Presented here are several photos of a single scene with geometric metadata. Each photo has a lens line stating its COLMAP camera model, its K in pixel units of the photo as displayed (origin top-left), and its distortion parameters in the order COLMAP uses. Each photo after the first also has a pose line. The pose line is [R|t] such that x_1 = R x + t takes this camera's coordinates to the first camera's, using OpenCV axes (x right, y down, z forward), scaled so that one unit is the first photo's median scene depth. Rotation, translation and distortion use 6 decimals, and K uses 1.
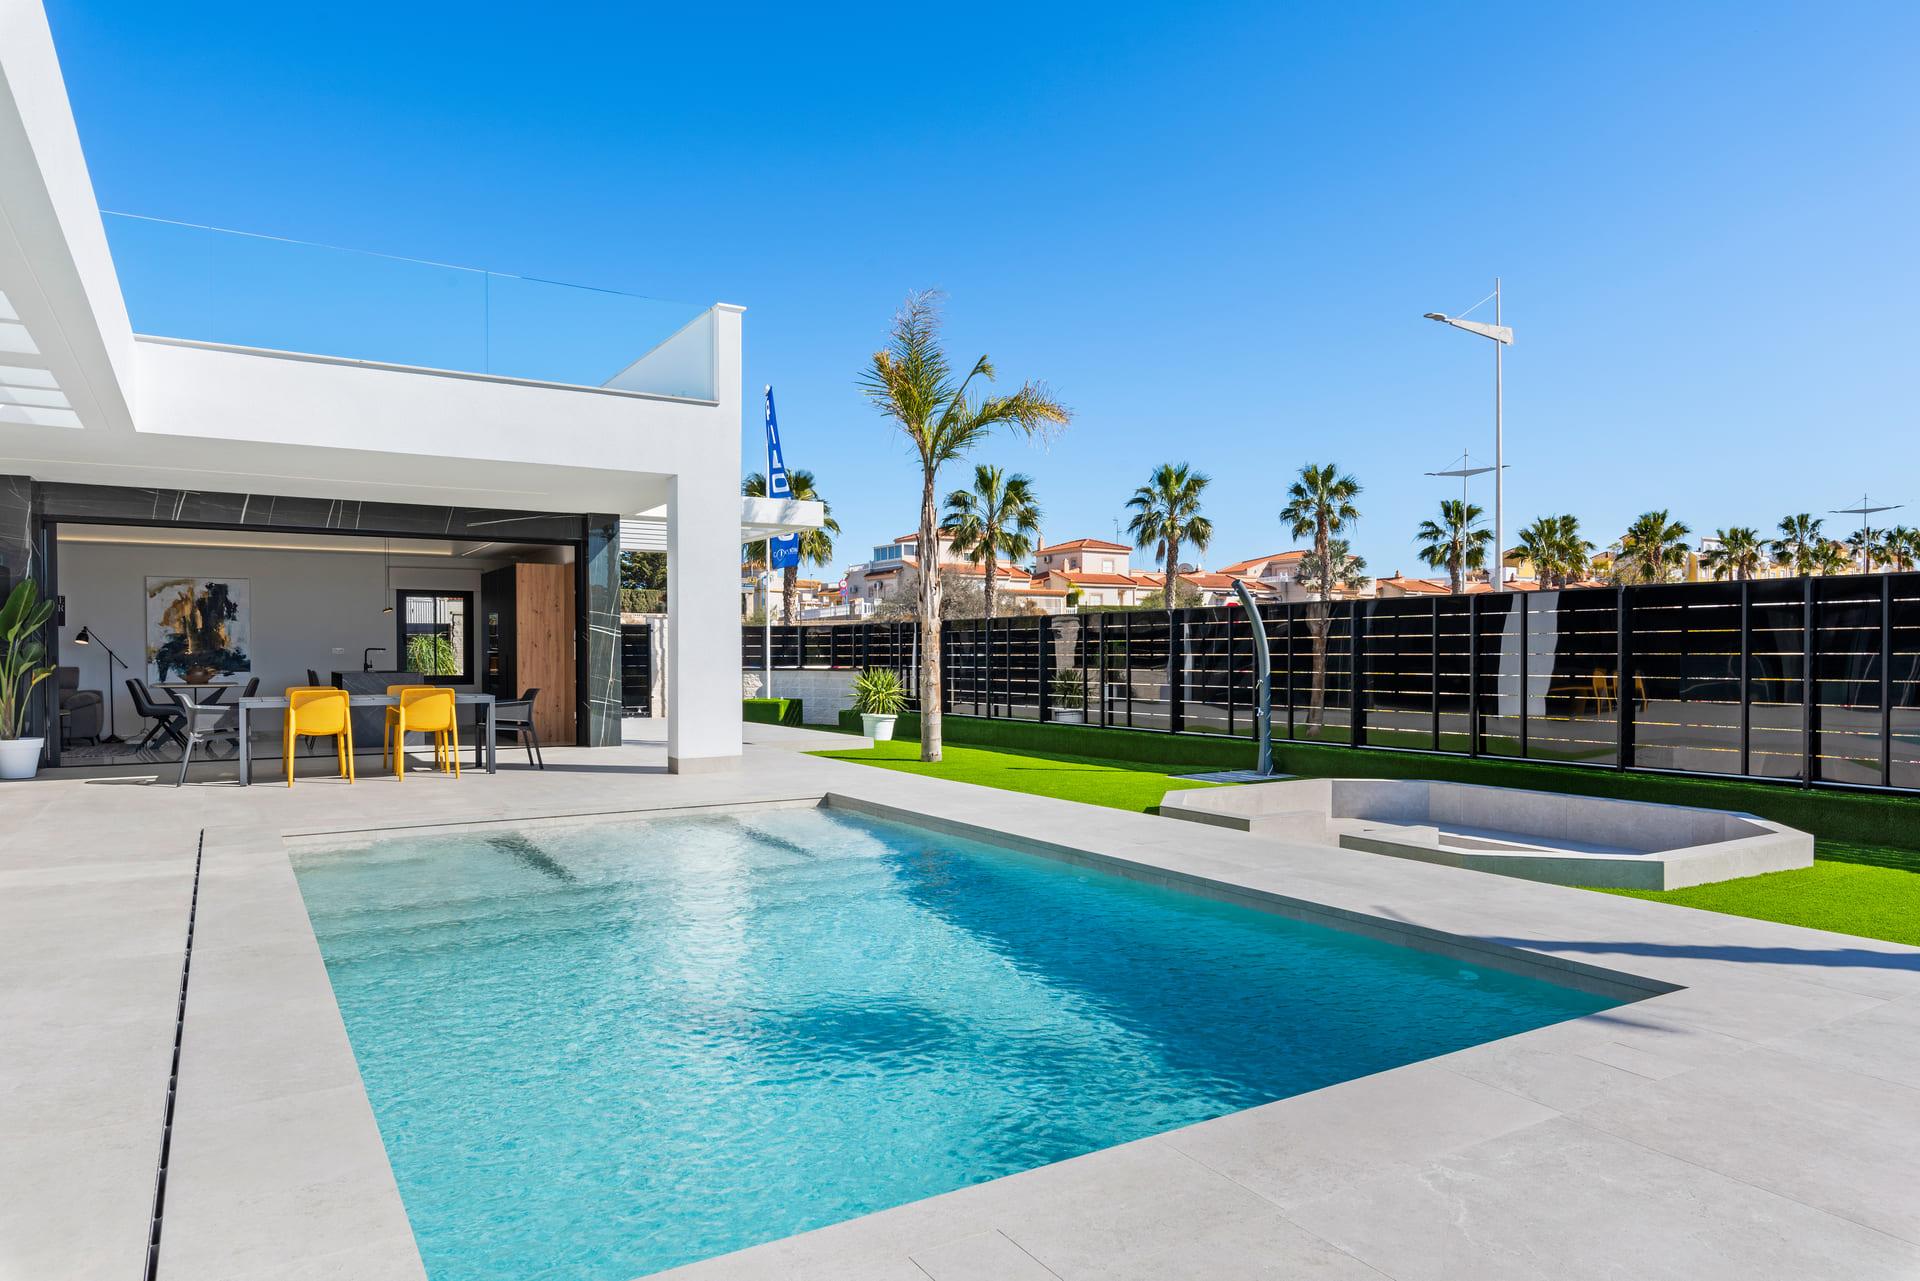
lens RADIAL K [[1224.1, 0, 962.4], [0, 1224.1, 652.8], [0, 0, 1]] dist [0.003168, -0.000850]
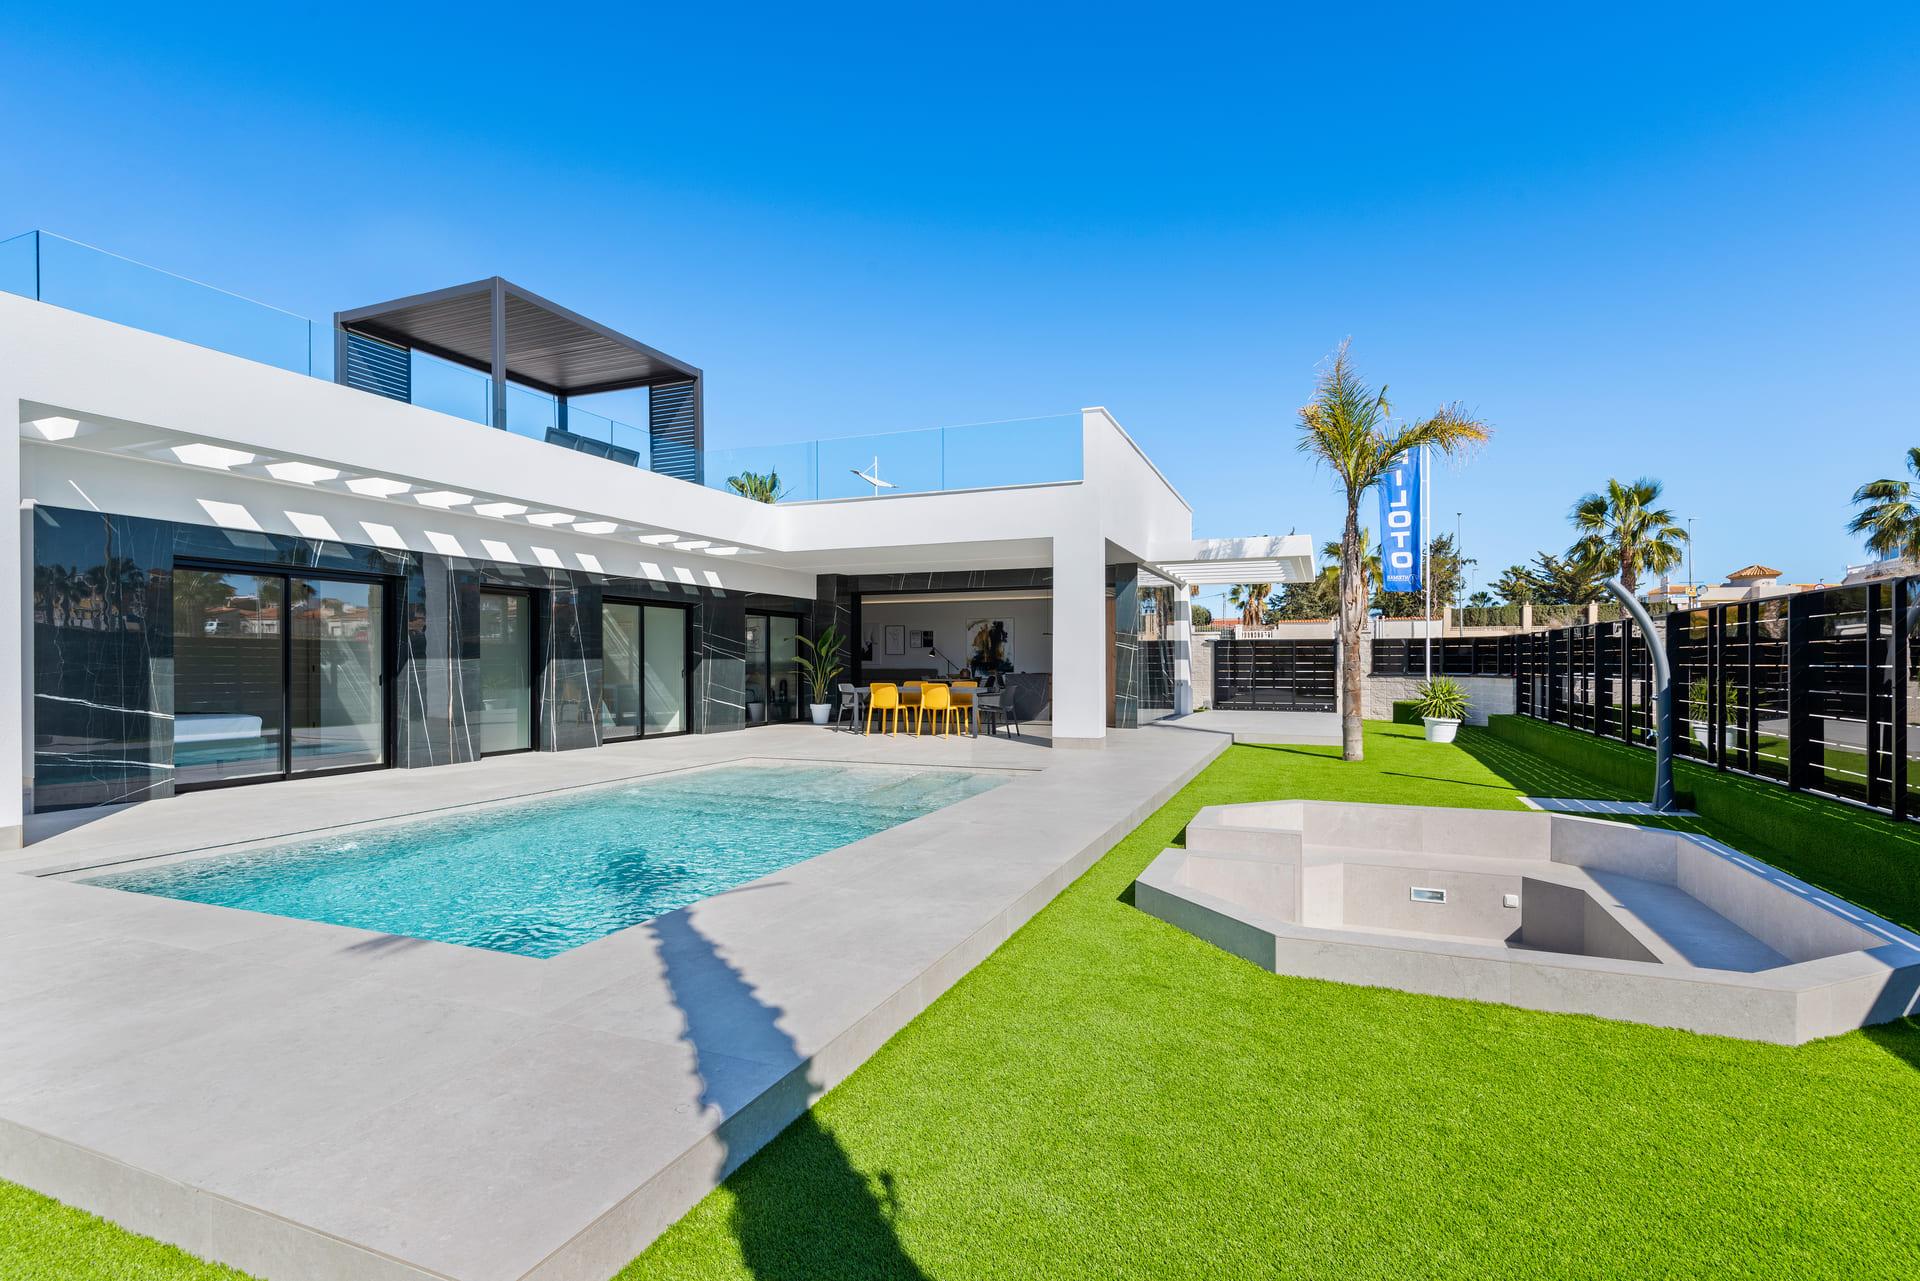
lens RADIAL K [[904.5, 0, 960.5], [0, 904.5, 649.3], [0, 0, 1]] dist [-0.010701, 0.000276]
pose [[0.590513, -0.009600, -0.806971, 0.423015], [0.000629, 0.999934, -0.011435, -0.002822], [0.807028, 0.006244, 0.590480, 0.228034]]
